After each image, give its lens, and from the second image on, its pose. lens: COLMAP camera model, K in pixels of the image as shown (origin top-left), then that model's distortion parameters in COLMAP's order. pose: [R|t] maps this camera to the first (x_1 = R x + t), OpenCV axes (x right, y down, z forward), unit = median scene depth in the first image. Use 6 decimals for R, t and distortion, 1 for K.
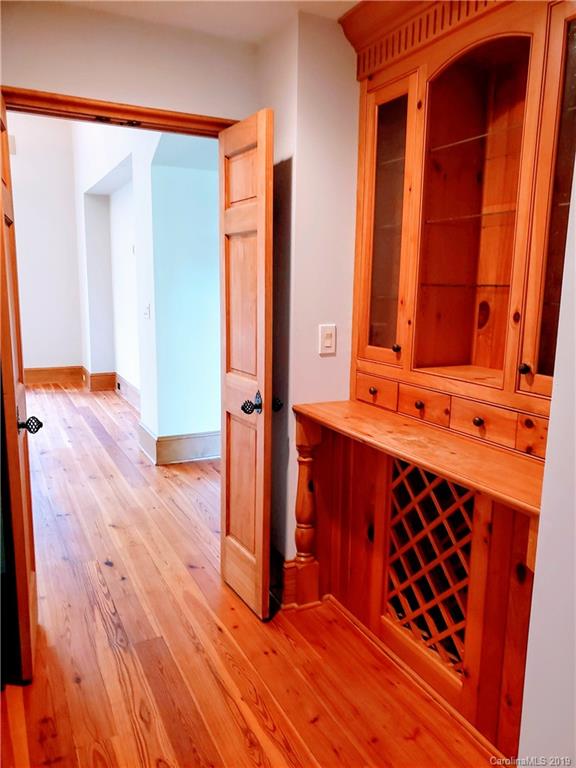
lens RADIAL K [[601.8, 0, 288.0], [0, 601.8, 386.6], [0, 0, 1]] dist [0.057961, 0.000057]
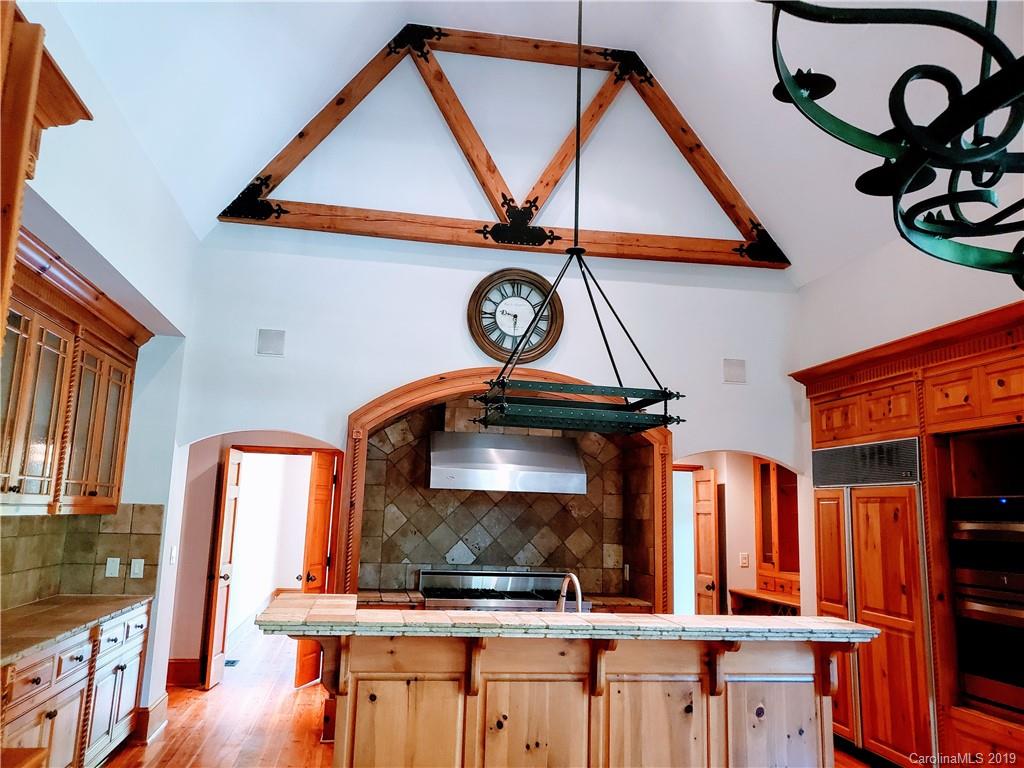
lens RADIAL K [[802.4, 0, 508.7], [0, 802.4, 383.6], [0, 0, 1]] dist [0.057961, 0.000057]
pose [[0.961715, -0.031855, -0.272193, 0.065763], [-0.060776, 0.943699, -0.325176, 0.352273], [0.267227, 0.329269, 0.905633, -2.292759]]
